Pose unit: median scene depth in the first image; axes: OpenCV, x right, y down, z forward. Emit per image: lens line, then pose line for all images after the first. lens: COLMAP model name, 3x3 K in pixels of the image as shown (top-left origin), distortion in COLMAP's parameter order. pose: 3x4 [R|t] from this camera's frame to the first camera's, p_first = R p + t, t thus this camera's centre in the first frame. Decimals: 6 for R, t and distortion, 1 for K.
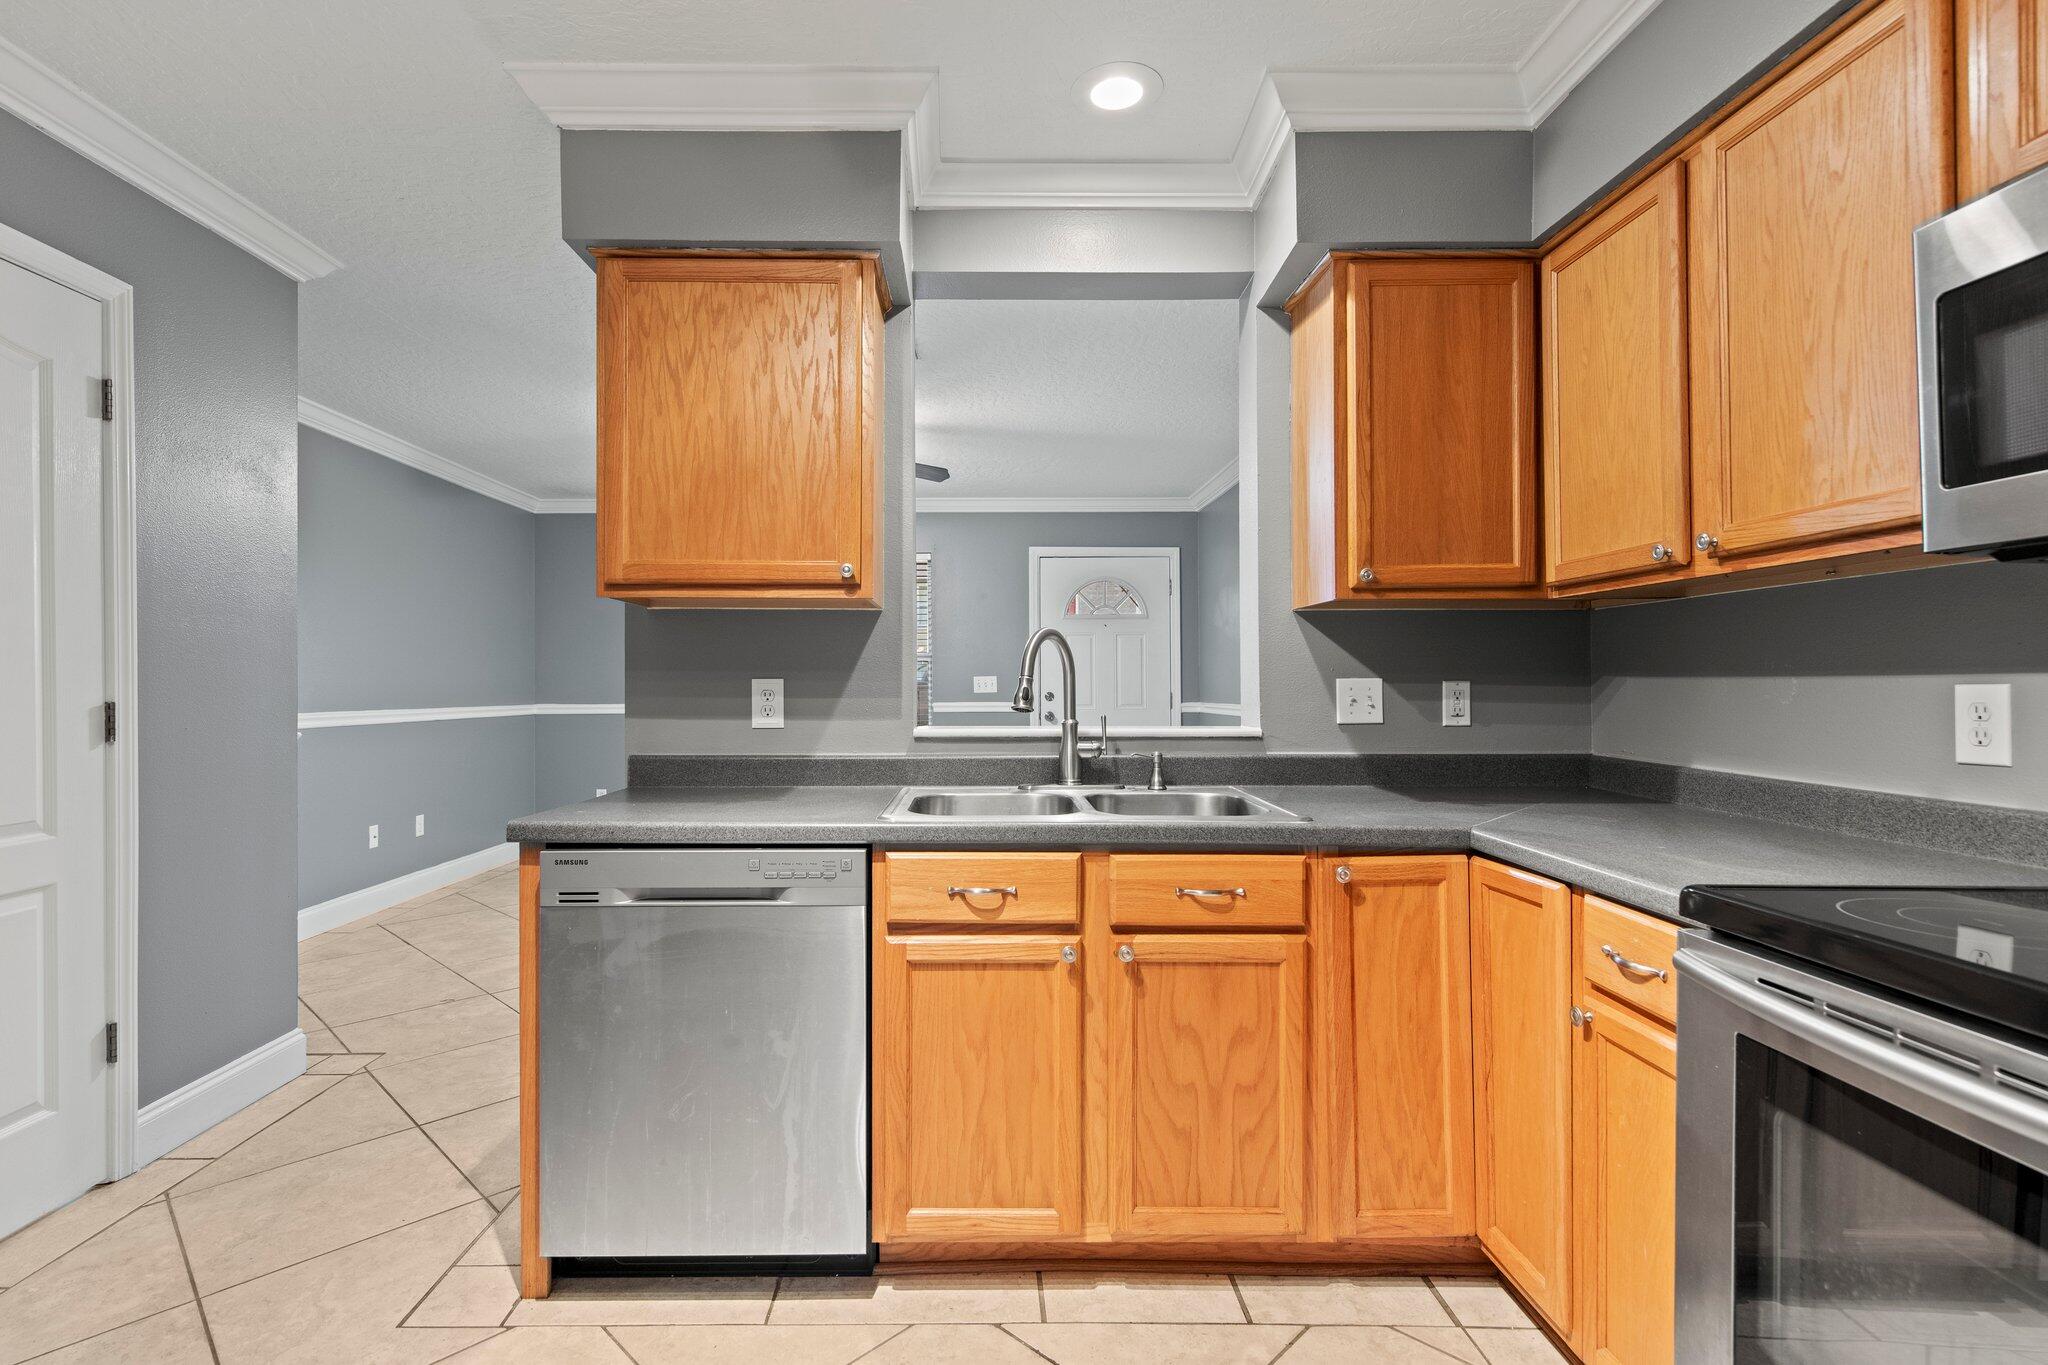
lens RADIAL K [[967.1, 0, 976.2], [0, 967.1, 681.6], [0, 0, 1]] dist [0.004792, -0.000400]
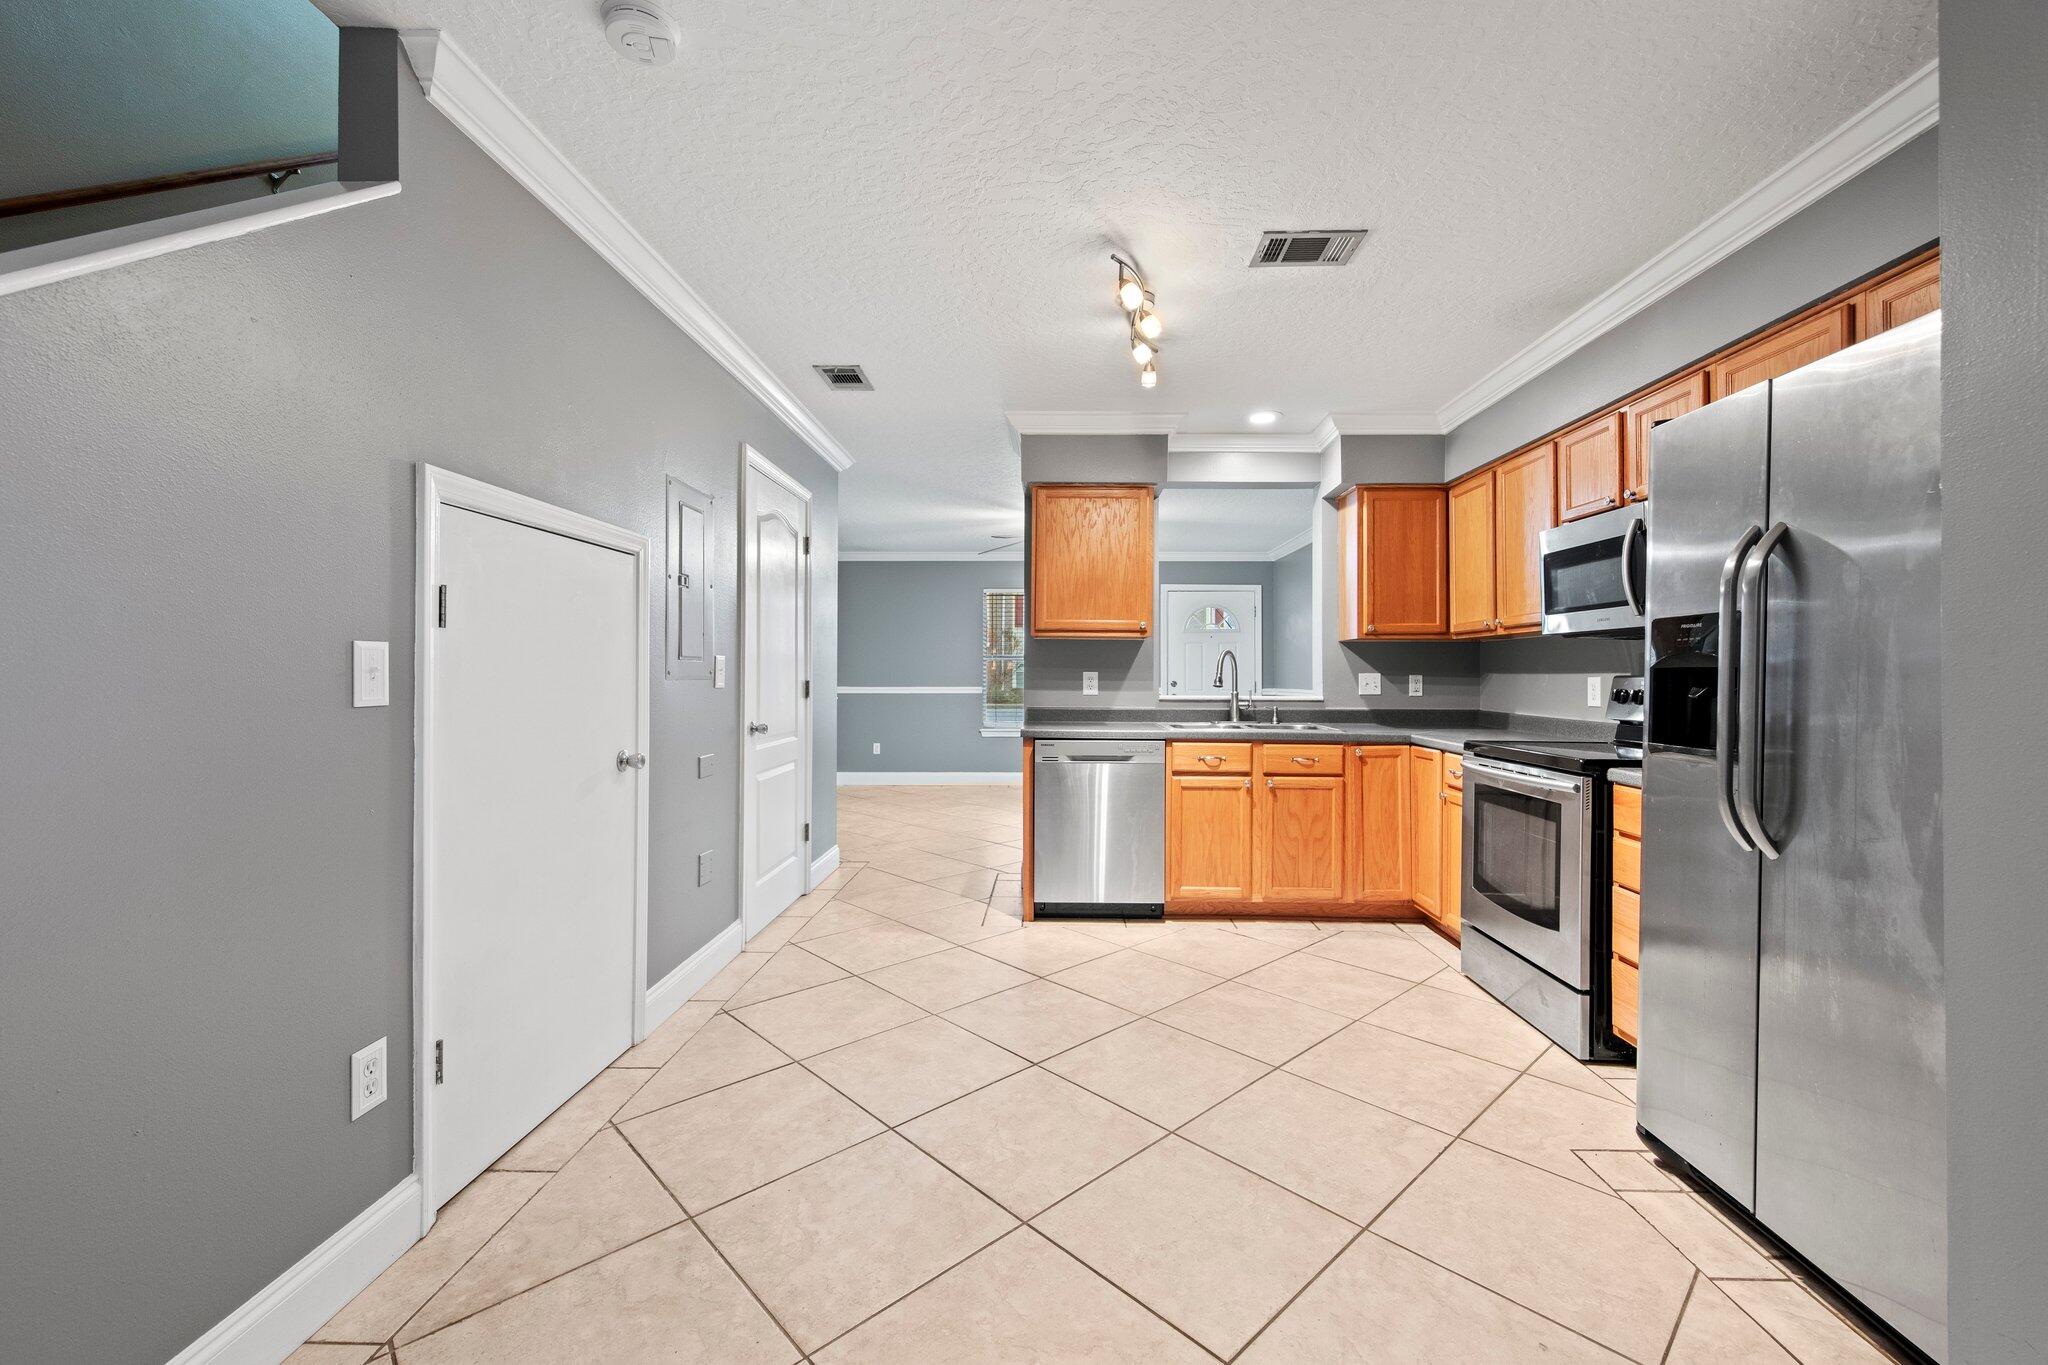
lens RADIAL K [[837.7, 0, 1038.9], [0, 837.7, 672.6], [0, 0, 1]] dist [0.000621, 0.000076]
pose [[0.999671, 0.006268, -0.024883, -0.345823], [-0.006301, 0.999979, -0.001225, 0.002169], [0.024875, 0.001381, 0.999690, -1.041134]]
